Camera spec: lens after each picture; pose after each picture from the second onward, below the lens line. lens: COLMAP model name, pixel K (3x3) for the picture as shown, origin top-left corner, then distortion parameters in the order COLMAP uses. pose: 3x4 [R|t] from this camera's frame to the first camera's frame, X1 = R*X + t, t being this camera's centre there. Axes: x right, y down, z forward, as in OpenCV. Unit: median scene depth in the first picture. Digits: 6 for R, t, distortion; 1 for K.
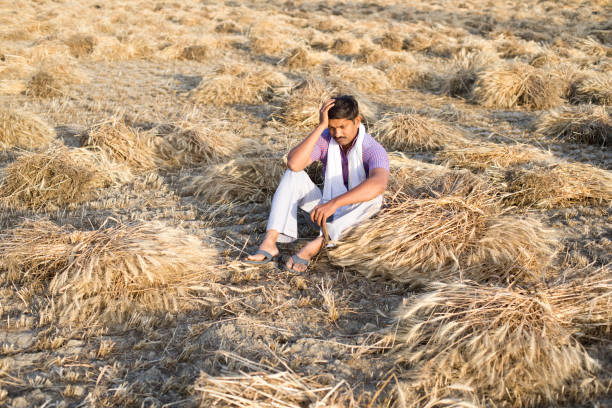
lens RADIAL K [[884.0, 0, 306.0], [0, 884.0, 204.0], [0, 0, 1]] dist [-0.138978, 0.151987]
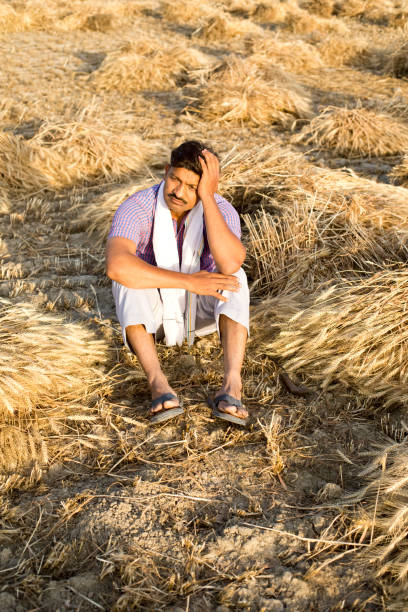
lens RADIAL K [[884.0, 0, 204.0], [0, 884.0, 306.0], [0, 0, 1]] dist [-0.138978, 0.151987]
pose [[0.999756, -0.003816, -0.021744, -0.004464], [0.007186, 0.987559, 0.157084, -0.047018], [0.020874, -0.157202, 0.987346, 0.156247]]
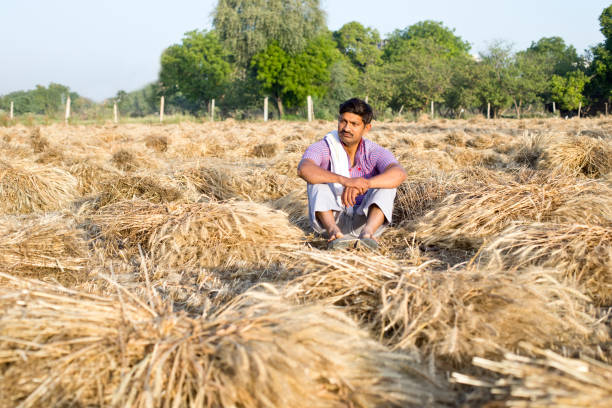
lens RADIAL K [[884.0, 0, 306.0], [0, 884.0, 204.0], [0, 0, 1]] dist [-0.138978, 0.151987]
pose [[0.997697, -0.005361, -0.067618, -0.013373], [-0.005583, 0.987000, -0.160621, 0.101696], [0.067600, 0.160628, 0.984697, -0.024593]]
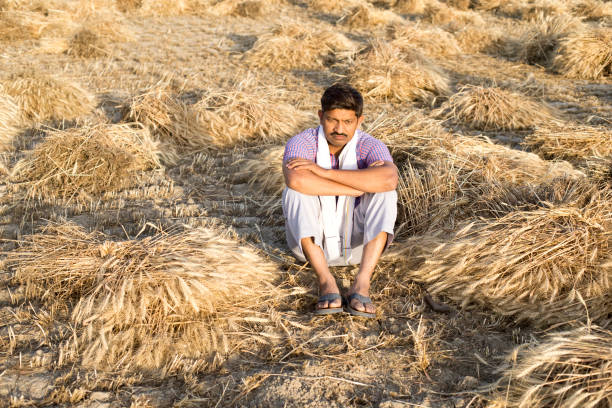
lens RADIAL K [[884.0, 0, 306.0], [0, 884.0, 204.0], [0, 0, 1]] dist [-0.138978, 0.151987]
pose [[0.998218, 0.024751, -0.054298, -0.015807], [-0.021863, 0.998346, 0.053163, -0.025874], [0.055524, -0.051881, 0.997109, 0.094094]]
